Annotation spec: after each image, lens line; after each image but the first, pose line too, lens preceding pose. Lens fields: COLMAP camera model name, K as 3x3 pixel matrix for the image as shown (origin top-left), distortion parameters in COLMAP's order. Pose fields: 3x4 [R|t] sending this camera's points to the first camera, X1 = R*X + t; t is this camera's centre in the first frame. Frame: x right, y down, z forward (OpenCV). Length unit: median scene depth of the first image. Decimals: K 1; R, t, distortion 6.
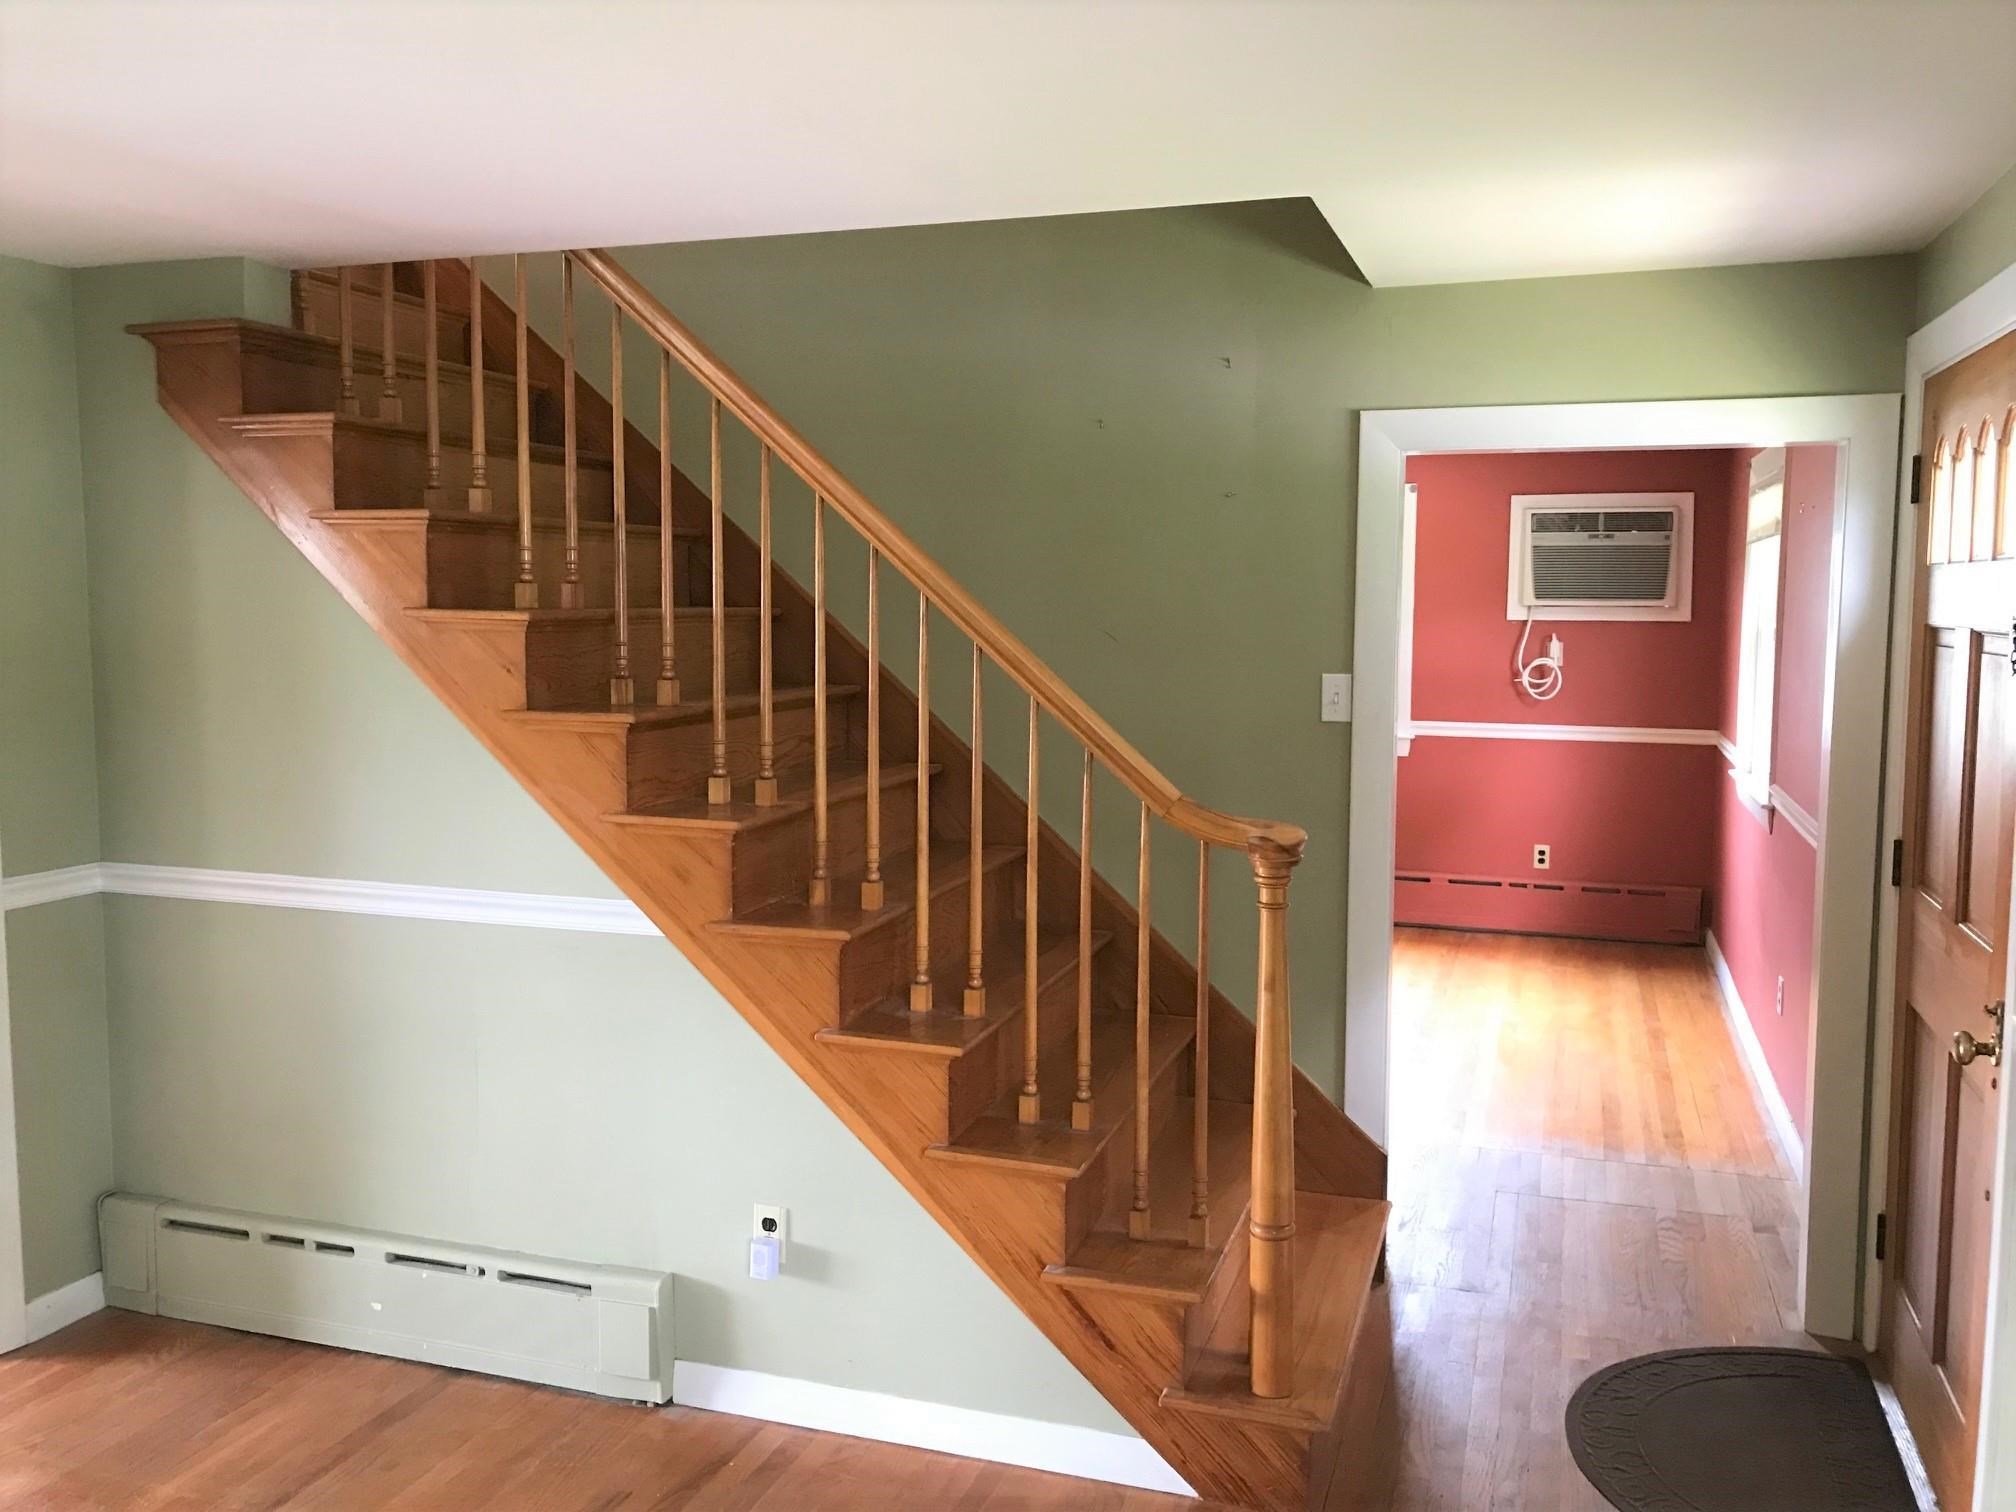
lens RADIAL K [[1662.2, 0, 1015.0], [0, 1662.2, 742.2], [0, 0, 1]] dist [0.037970, -0.022112]
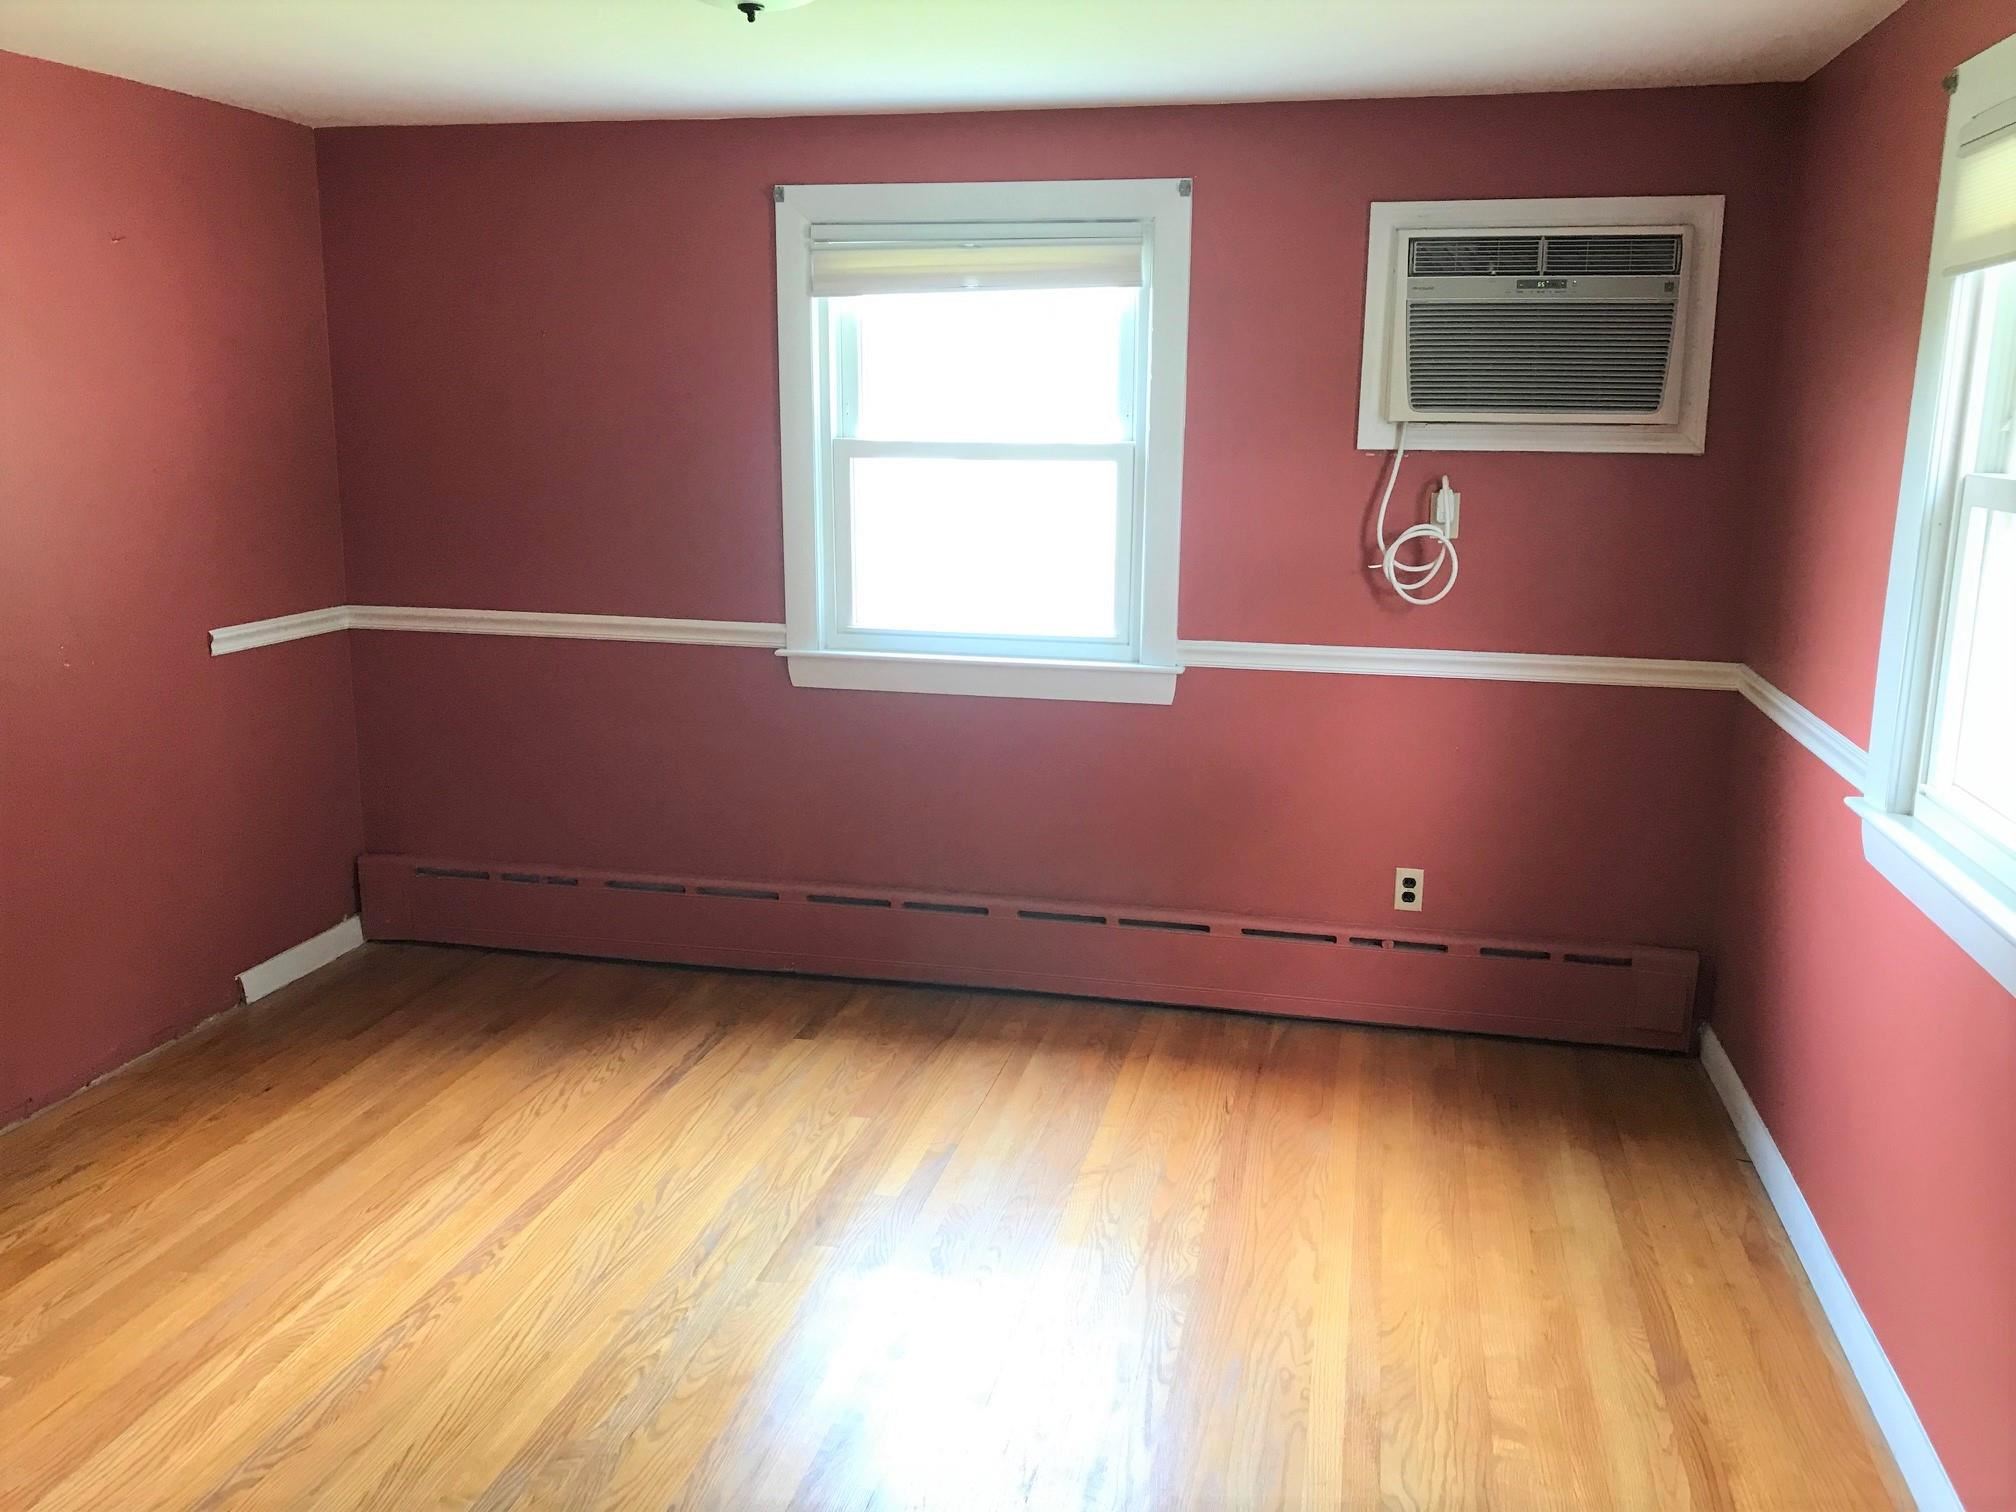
lens RADIAL K [[1662.2, 0, 1005.8], [0, 1662.2, 755.8], [0, 0, 1]] dist [0.037970, -0.022112]
pose [[0.994382, -0.017596, 0.104378, 0.130477], [0.004910, 0.992692, 0.120576, -0.041963], [-0.105736, -0.119387, 0.987201, 0.489157]]
